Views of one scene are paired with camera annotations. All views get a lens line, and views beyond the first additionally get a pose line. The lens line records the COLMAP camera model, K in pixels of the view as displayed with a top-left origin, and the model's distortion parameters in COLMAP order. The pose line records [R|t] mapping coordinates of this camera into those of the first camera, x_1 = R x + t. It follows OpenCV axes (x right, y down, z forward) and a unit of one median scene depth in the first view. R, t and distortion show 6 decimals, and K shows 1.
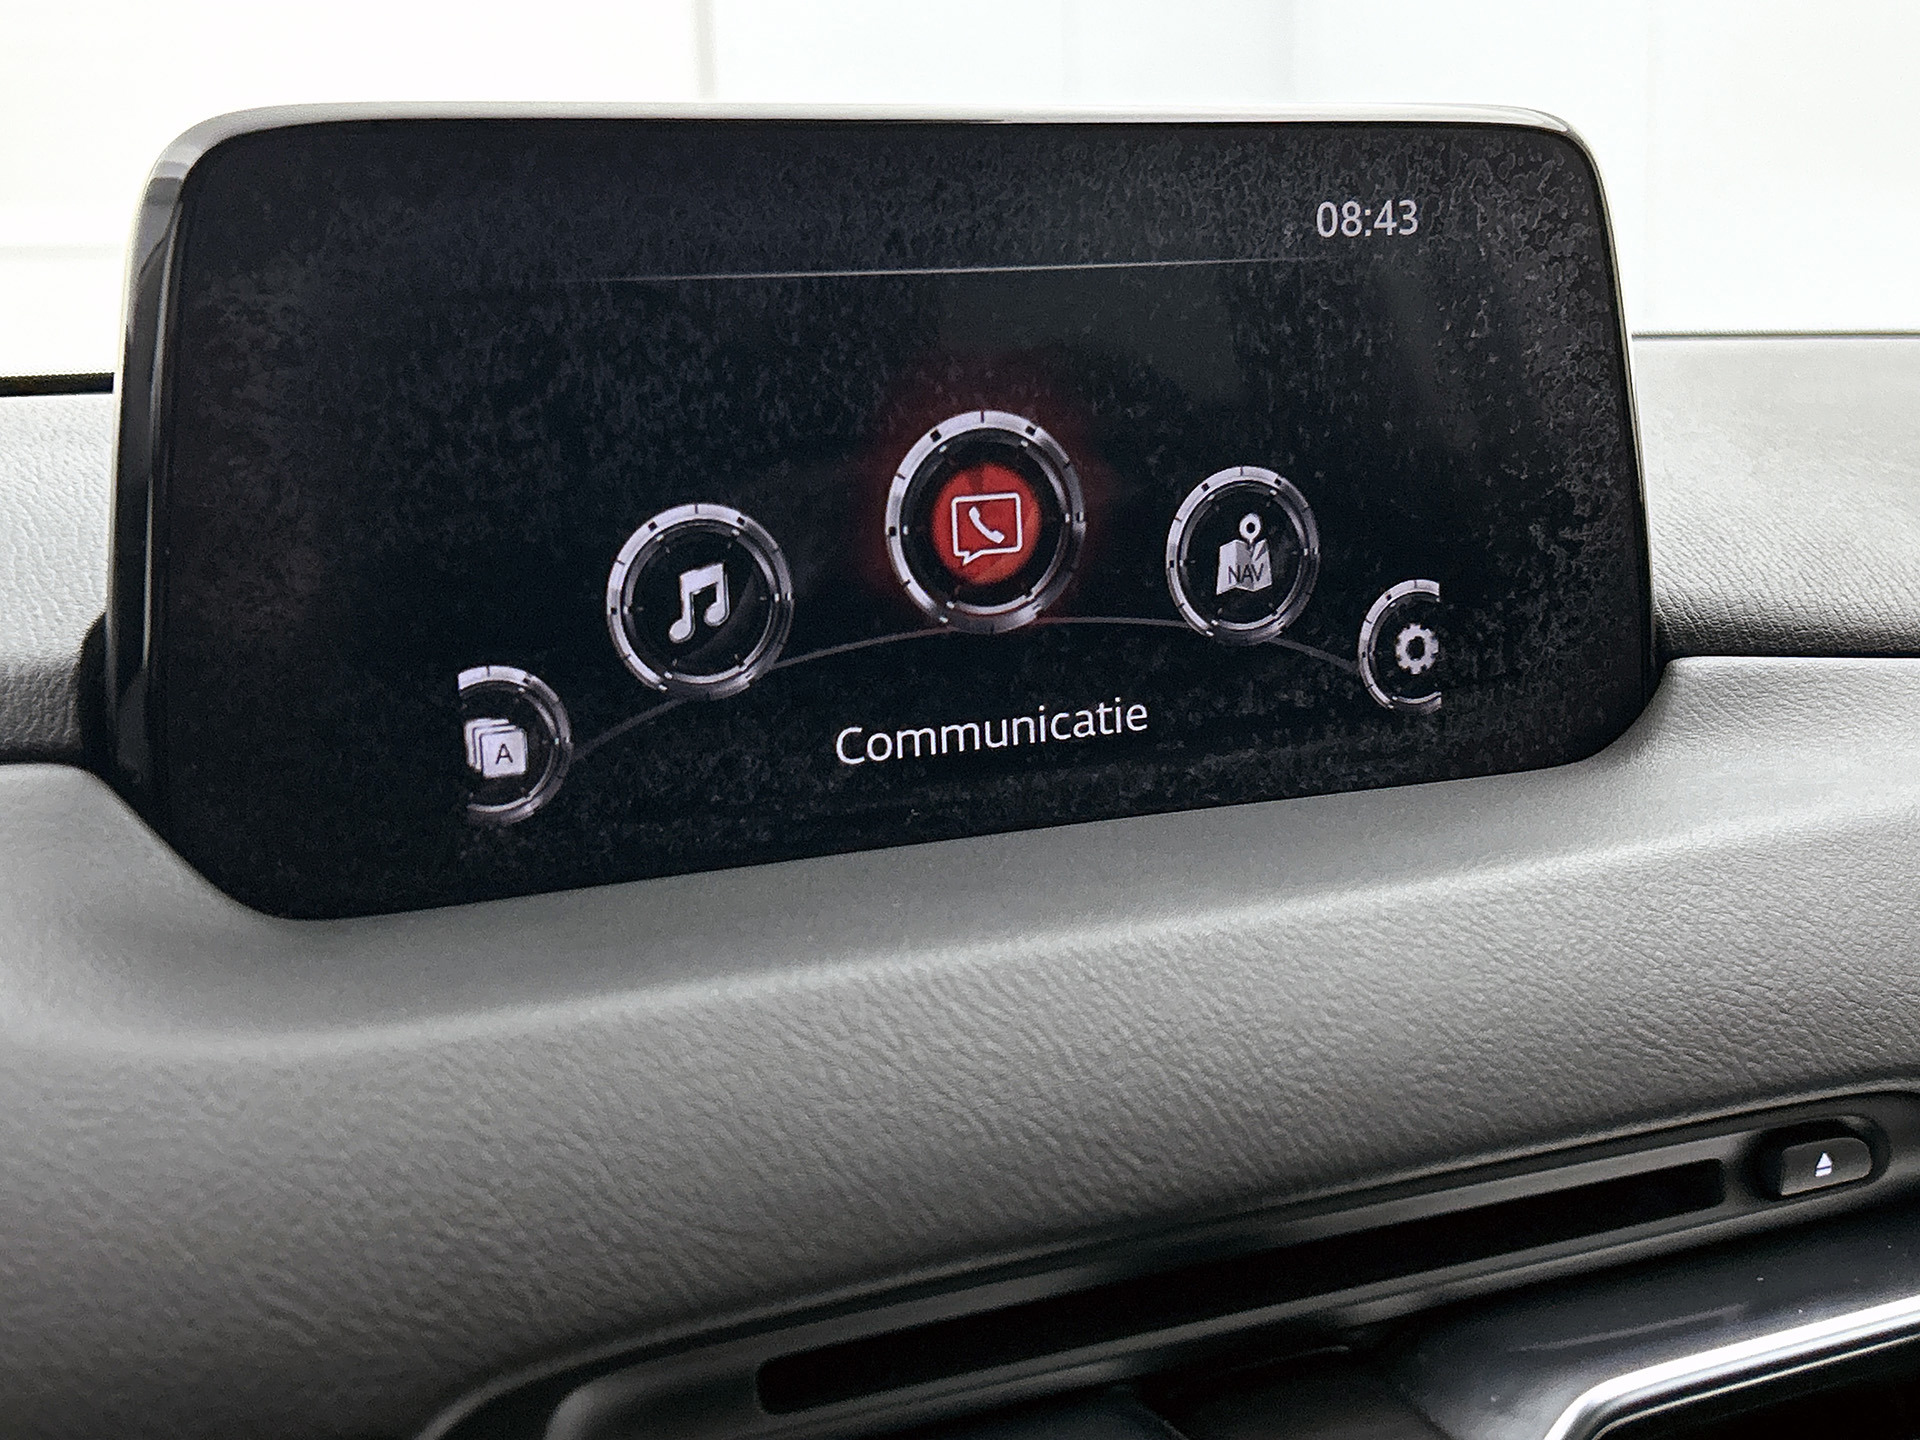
lens RADIAL K [[2527.0, 0, 964.3], [0, 2527.0, 722.4], [0, 0, 1]] dist [0.081294, 0.000000]
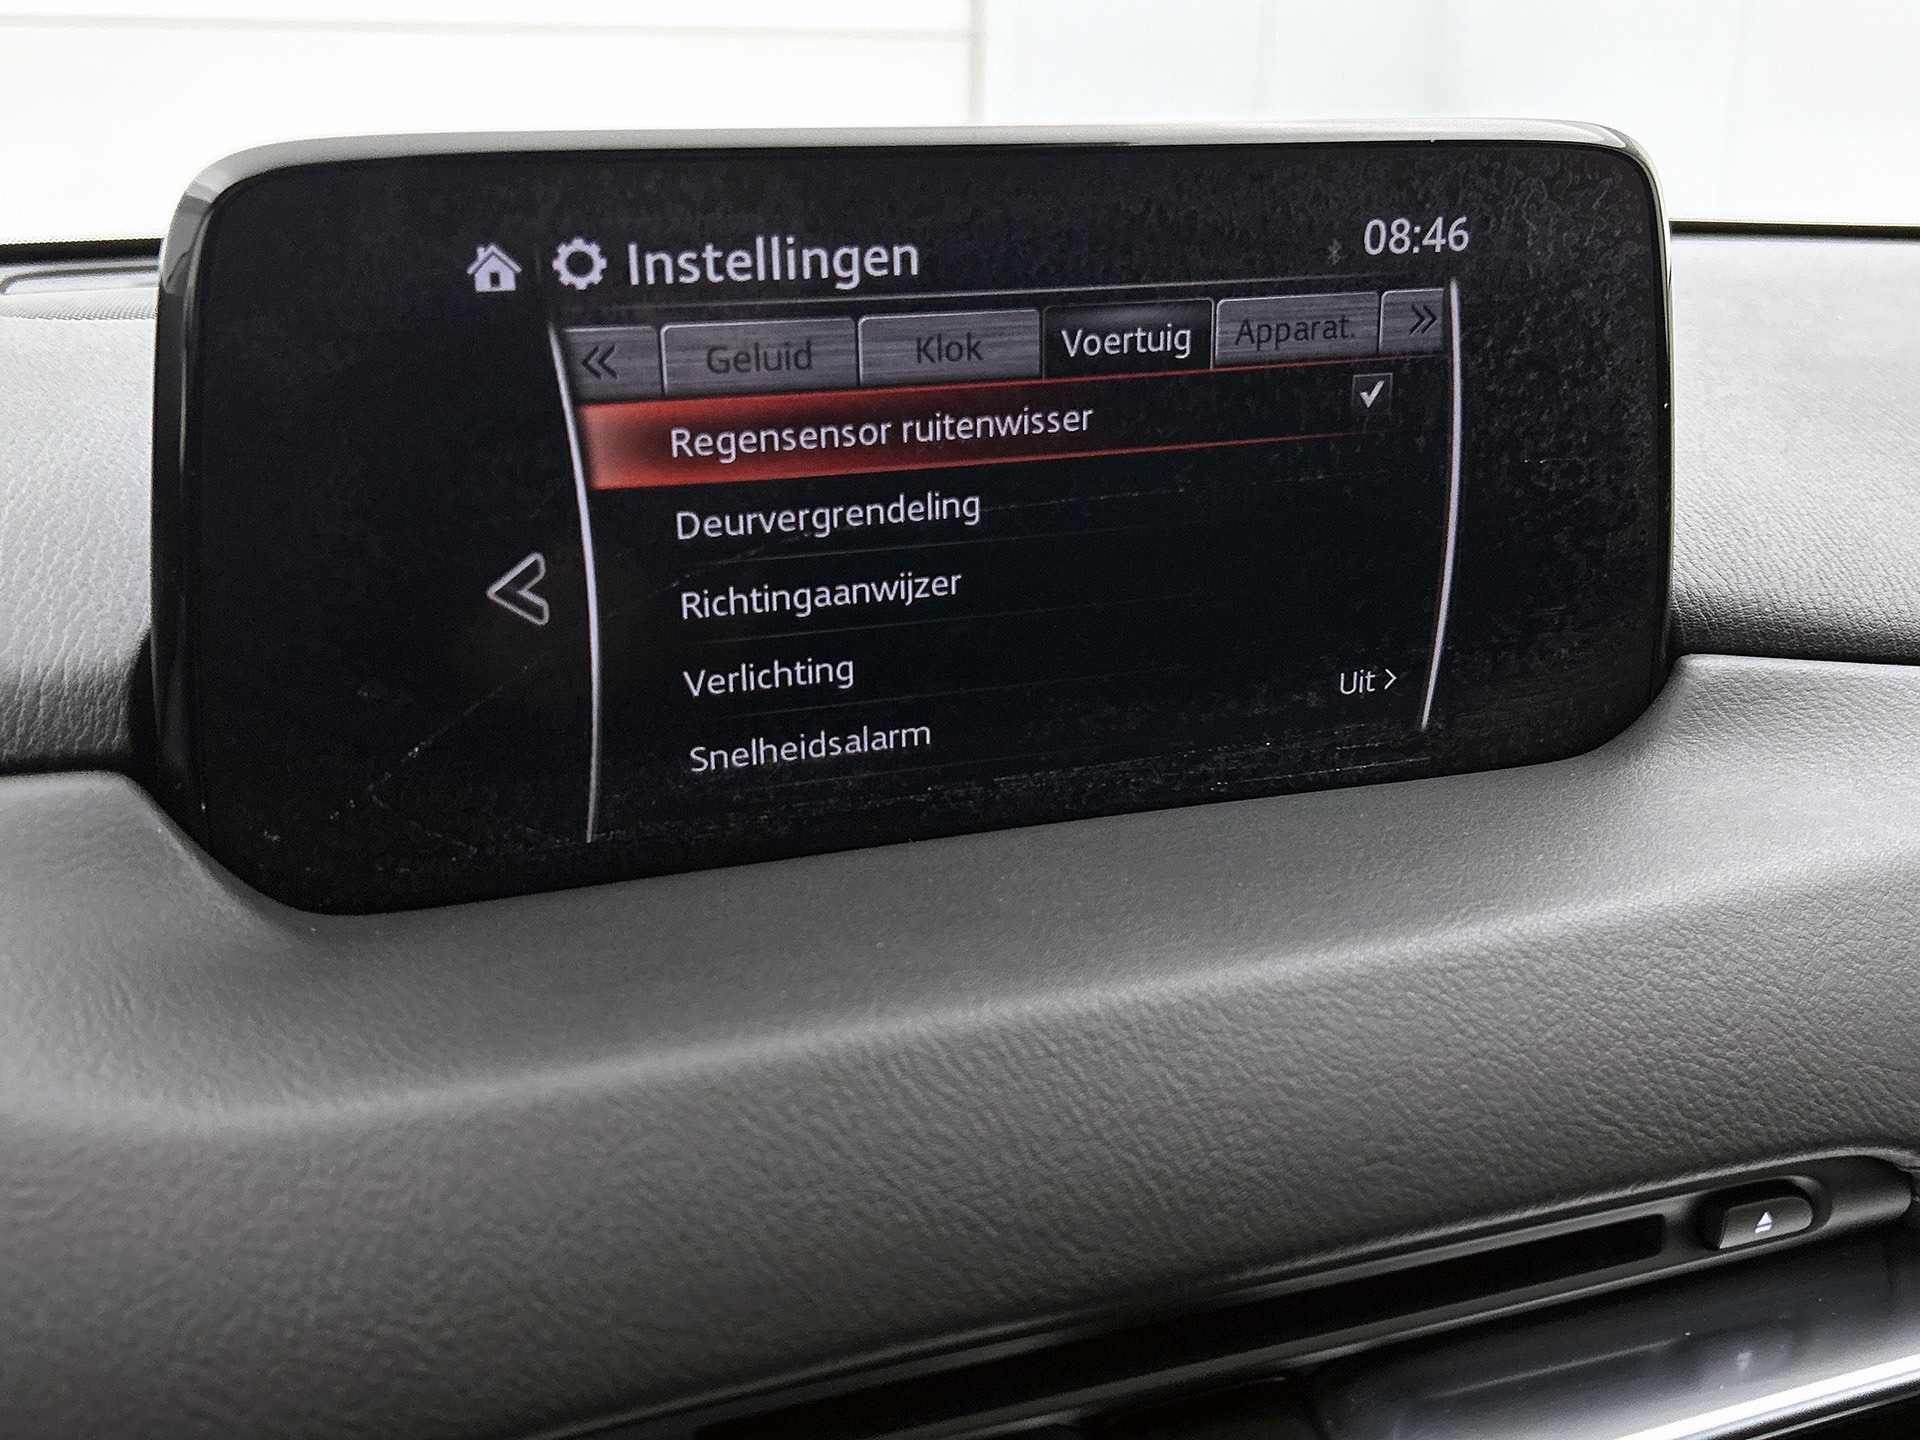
lens RADIAL K [[1907.9, 0, 963.3], [0, 1907.9, 714.2], [0, 0, 1]] dist [0.011122, 0.000000]
pose [[0.993754, 0.063344, -0.091873, 0.071499], [-0.047512, 0.985101, 0.165281, -0.148935], [0.100974, -0.159883, 0.981958, 0.238464]]
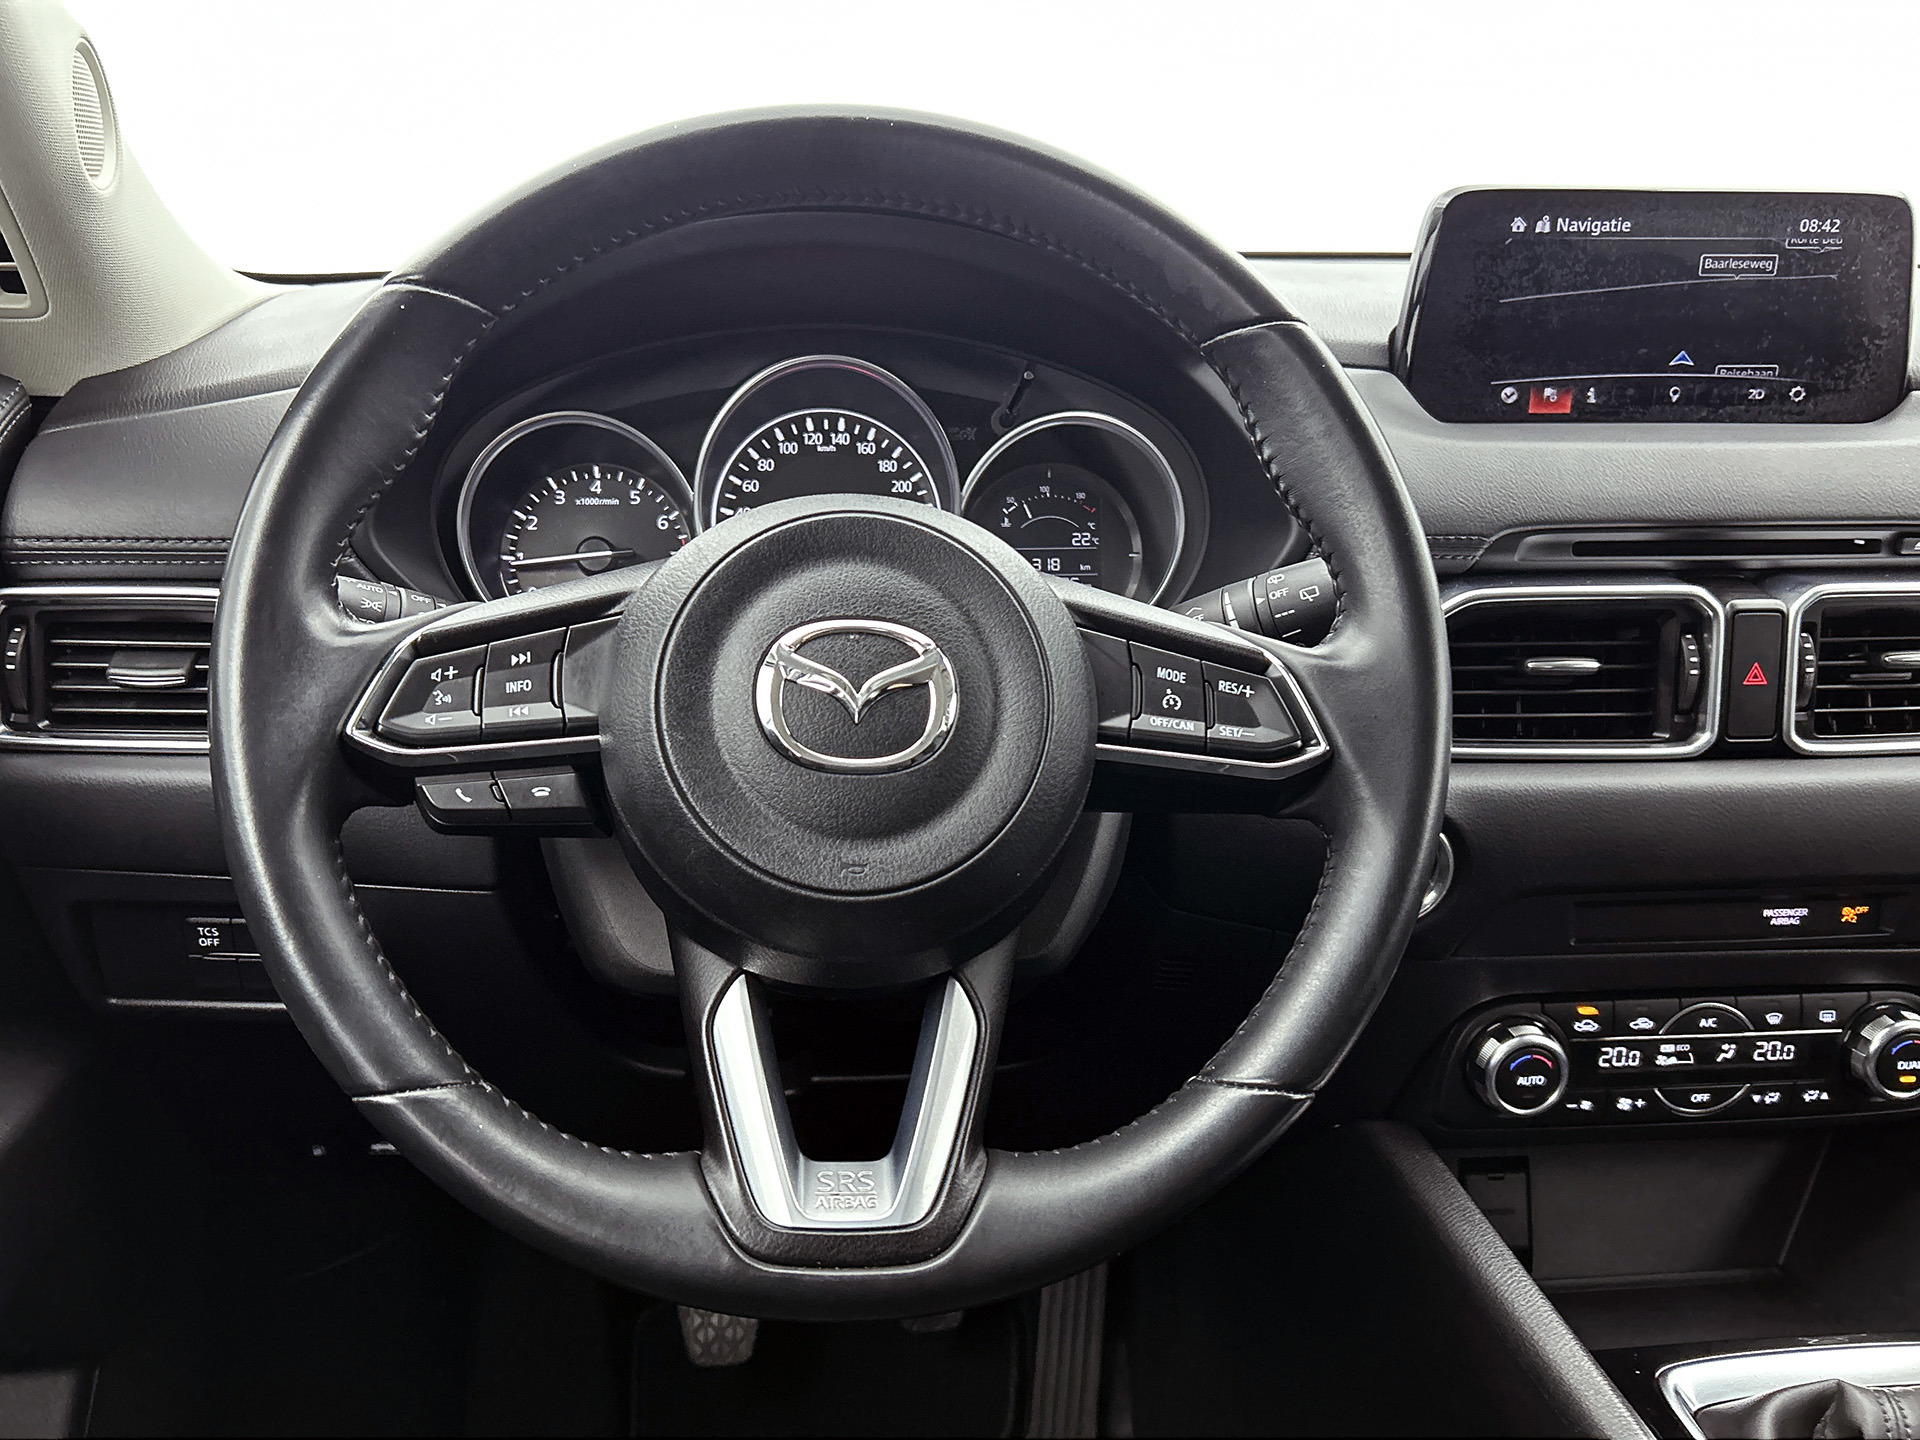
lens RADIAL K [[1567.4, 0, 928.0], [0, 1567.4, 723.9], [0, 0, 1]] dist [0.035764, -0.058313]
pose [[0.936596, 0.147154, -0.318014, -0.165889], [-0.092911, 0.979354, 0.179537, 0.156319], [0.337868, -0.138607, 0.930932, -1.303828]]
